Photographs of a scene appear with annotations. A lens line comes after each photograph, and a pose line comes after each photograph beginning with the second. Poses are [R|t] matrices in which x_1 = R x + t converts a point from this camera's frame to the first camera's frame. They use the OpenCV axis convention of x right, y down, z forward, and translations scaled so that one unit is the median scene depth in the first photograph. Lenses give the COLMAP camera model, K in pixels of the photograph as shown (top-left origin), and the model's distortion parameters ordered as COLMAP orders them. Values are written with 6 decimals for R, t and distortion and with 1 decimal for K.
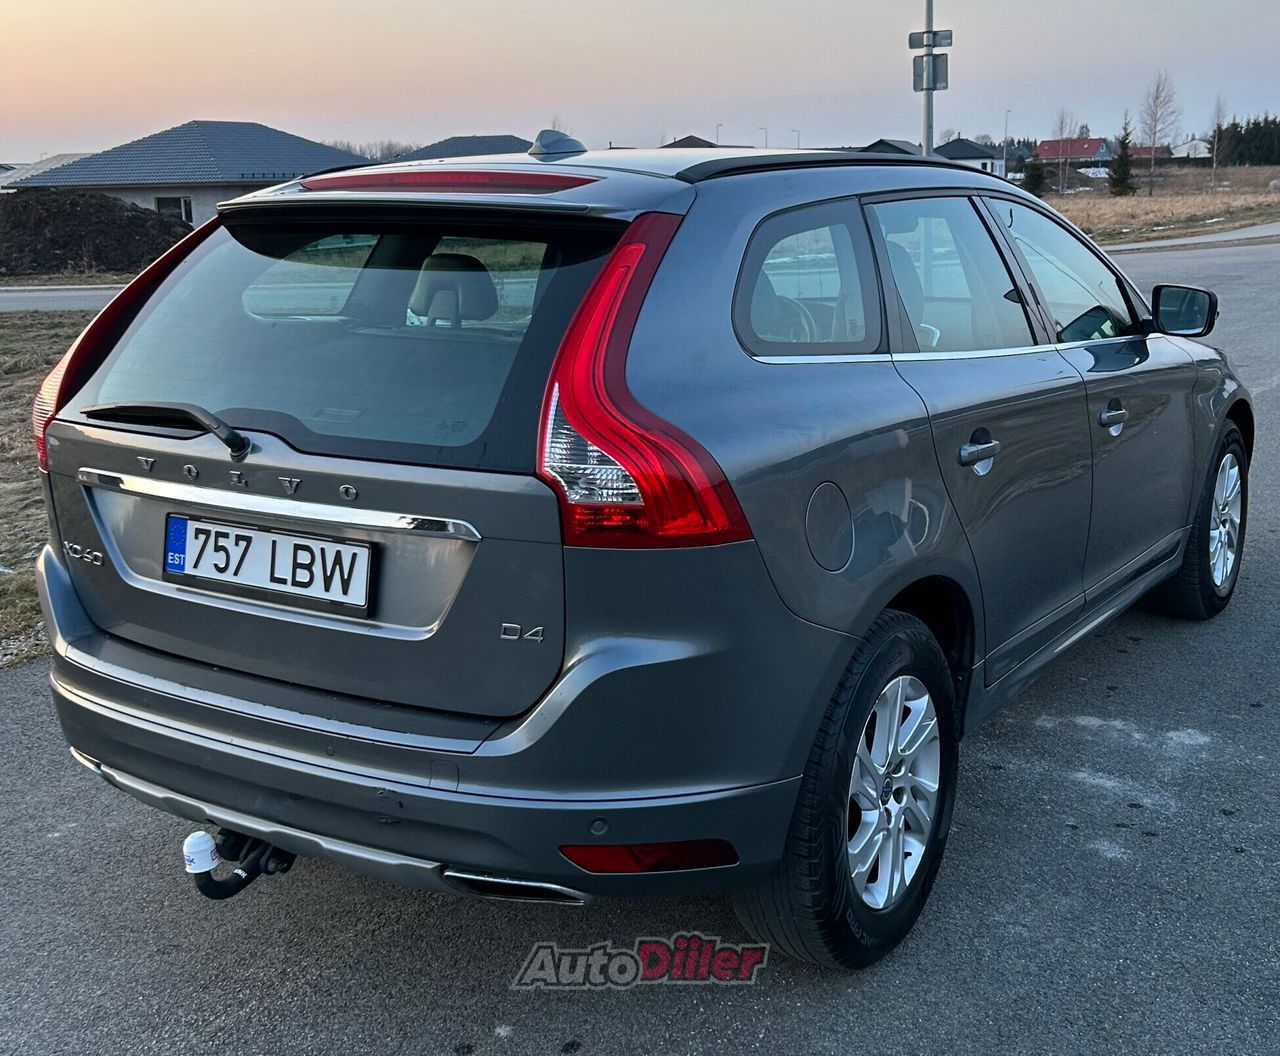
lens RADIAL K [[1476.8, 0, 698.6], [0, 1476.8, 527.3], [0, 0, 1]] dist [0.095334, 0.000000]
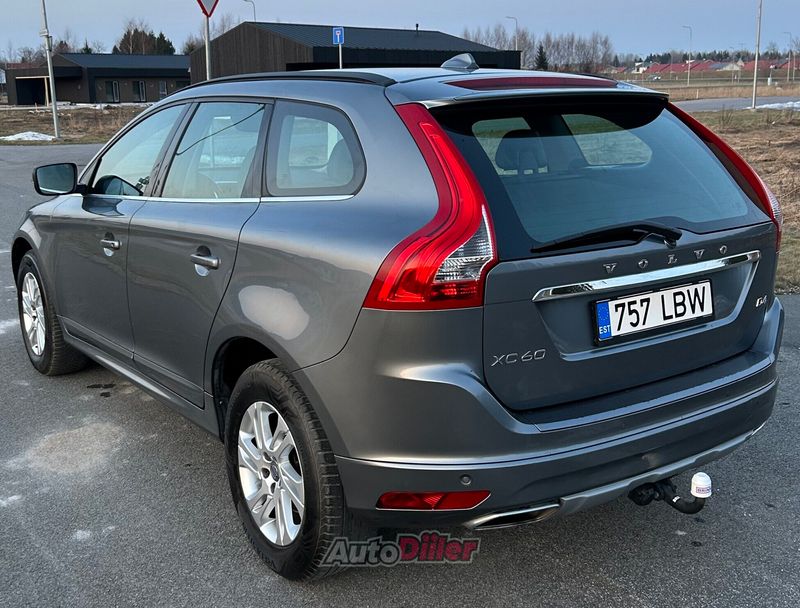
lens RADIAL K [[941.7, 0, 400.9], [0, 941.7, 300.4], [0, 0, 1]] dist [0.043016, 0.000000]
pose [[0.382589, -0.194097, 0.903301, -1.344813], [0.213794, 0.969747, 0.117824, -0.171498], [-0.898843, 0.148042, 0.412511, 0.822139]]
